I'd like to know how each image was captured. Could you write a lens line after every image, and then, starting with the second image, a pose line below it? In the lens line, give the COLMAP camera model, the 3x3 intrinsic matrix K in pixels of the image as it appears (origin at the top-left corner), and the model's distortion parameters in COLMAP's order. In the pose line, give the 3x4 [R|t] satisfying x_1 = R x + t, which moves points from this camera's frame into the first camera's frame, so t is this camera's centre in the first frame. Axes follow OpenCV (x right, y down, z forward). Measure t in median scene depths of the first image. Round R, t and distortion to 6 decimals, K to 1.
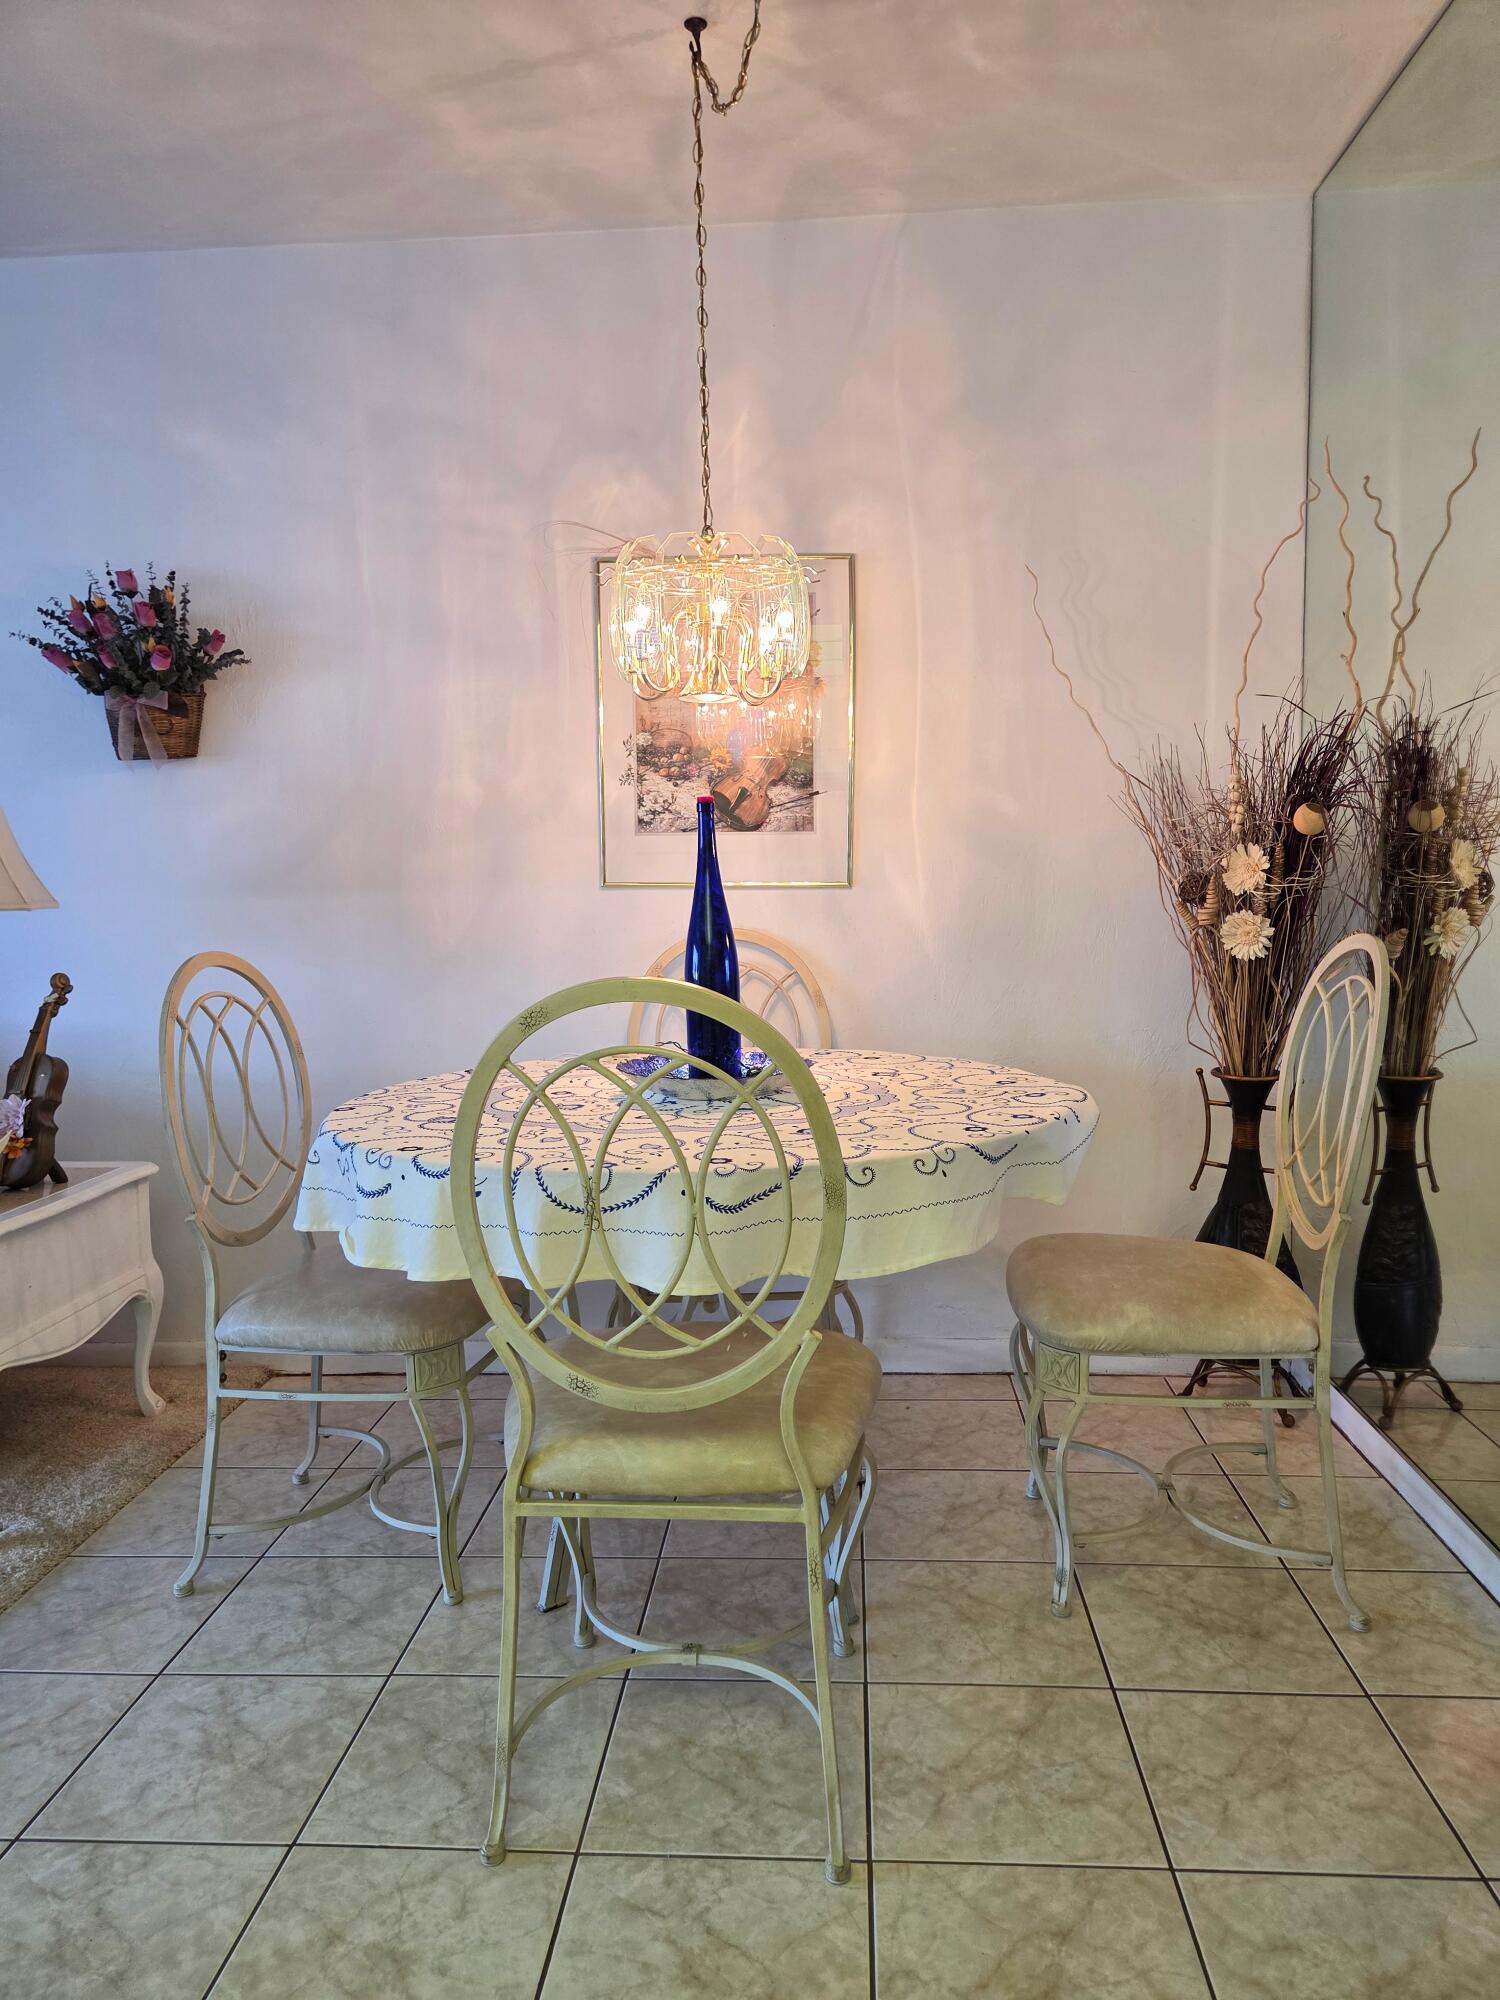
lens RADIAL K [[1347.4, 0, 750.0], [0, 1347.4, 1000.0], [0, 0, 1]] dist [0.067506, -0.049666]
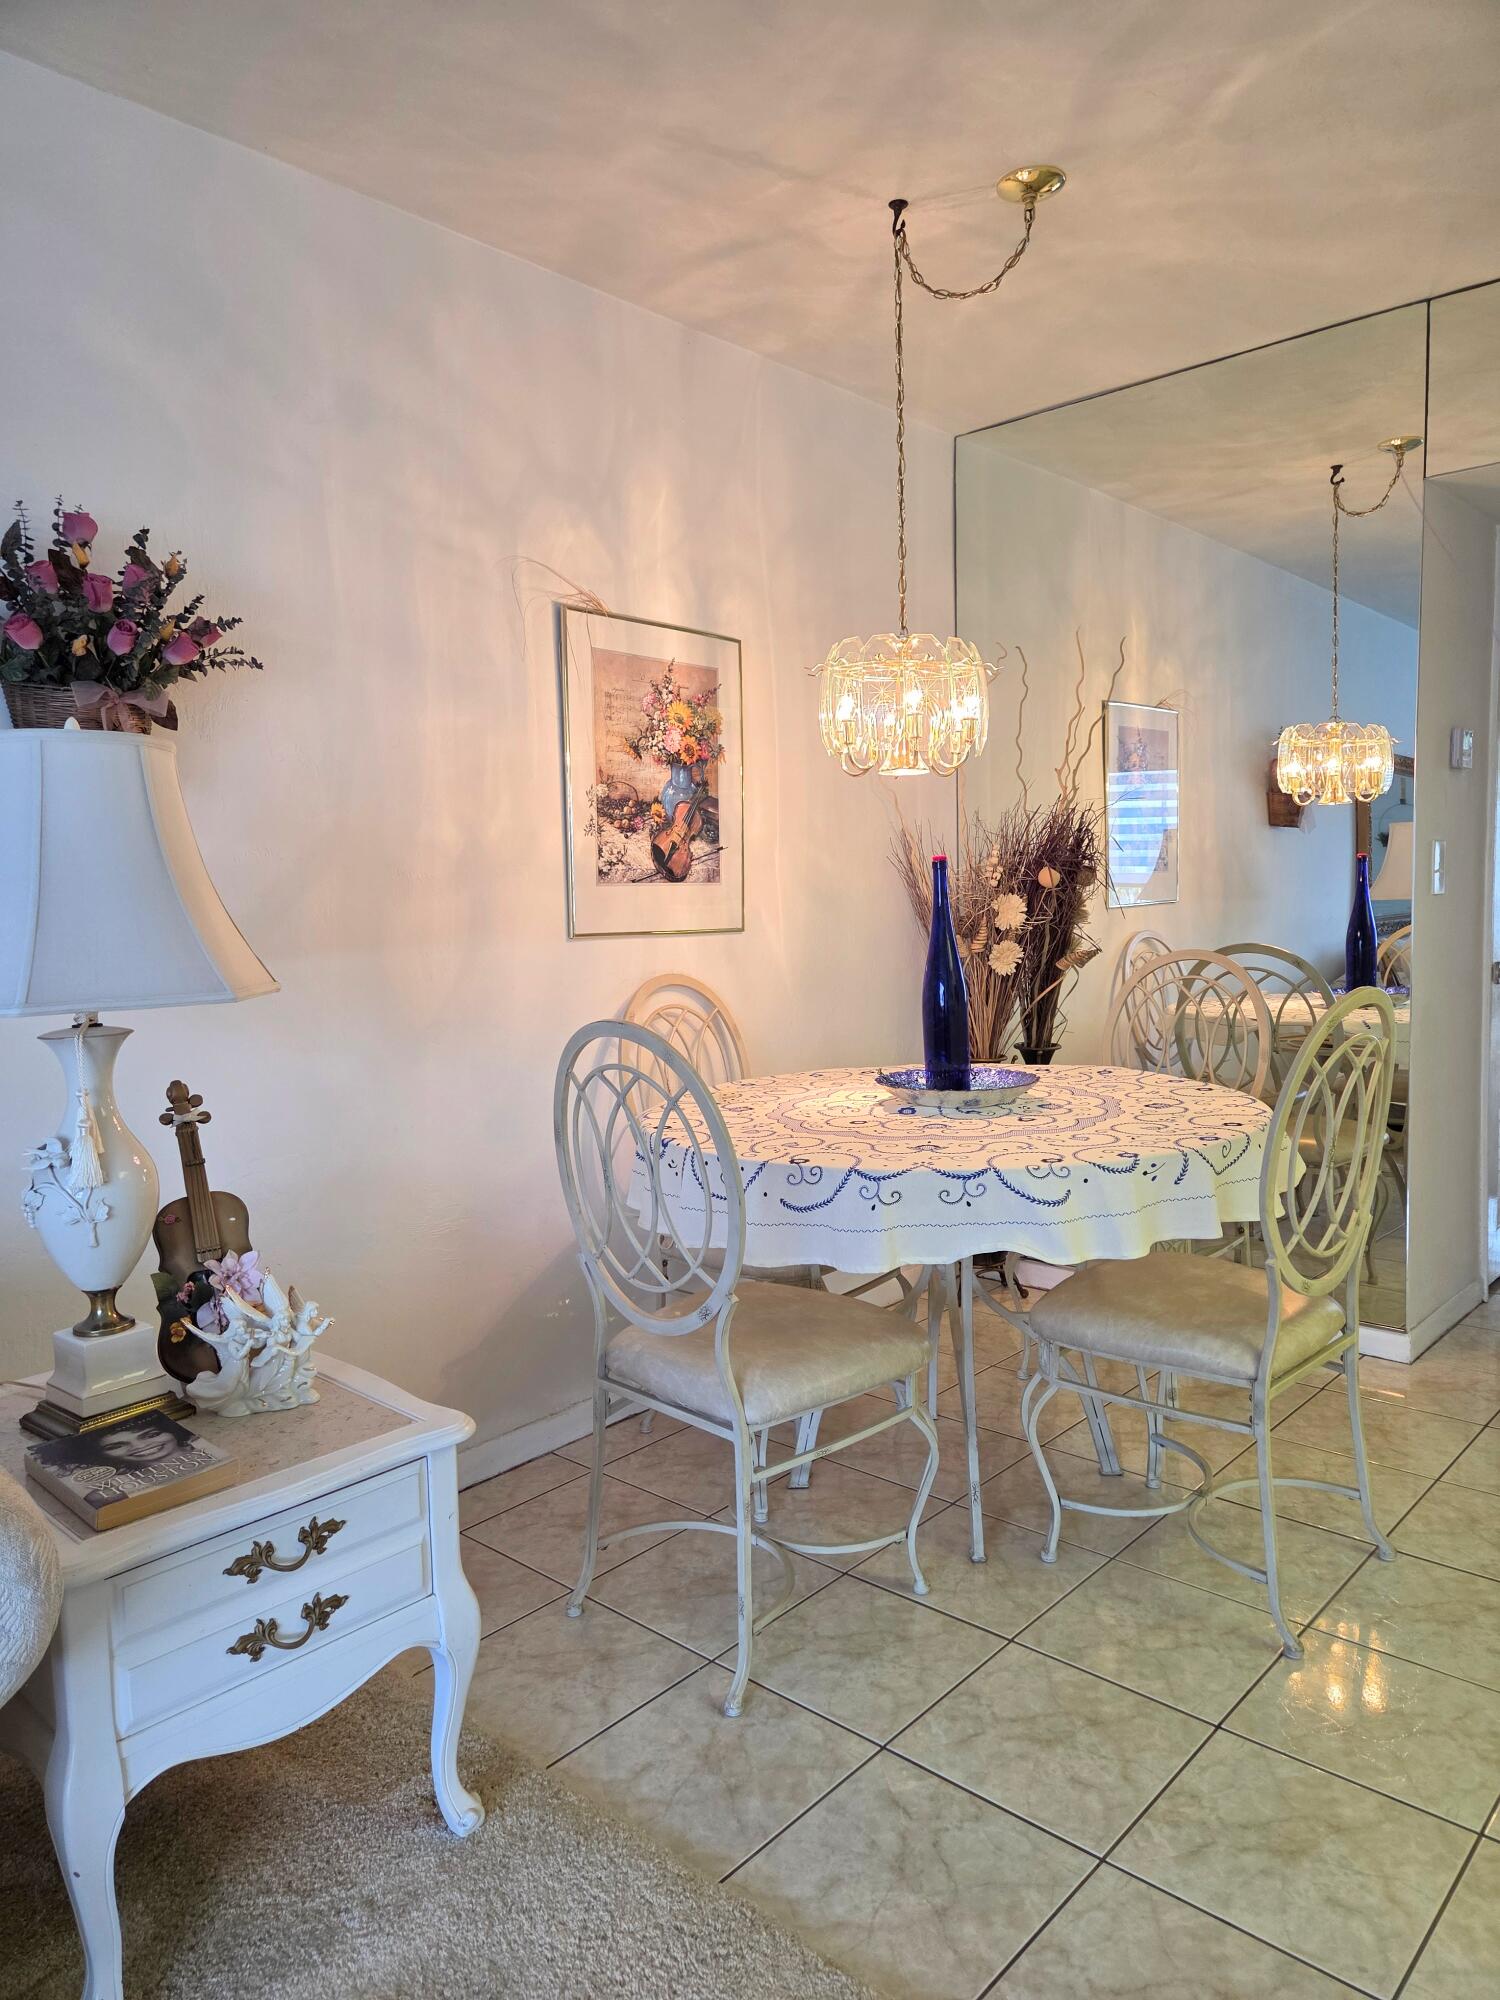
lens RADIAL K [[1352.8, 0, 778.7], [0, 1352.8, 1021.2], [0, 0, 1]] dist [0.064230, -0.004247]
pose [[0.611920, -0.078929, 0.786972, -0.807578], [0.090058, 0.995490, 0.029817, -0.040585], [-0.785776, 0.052627, 0.616268, 0.284301]]
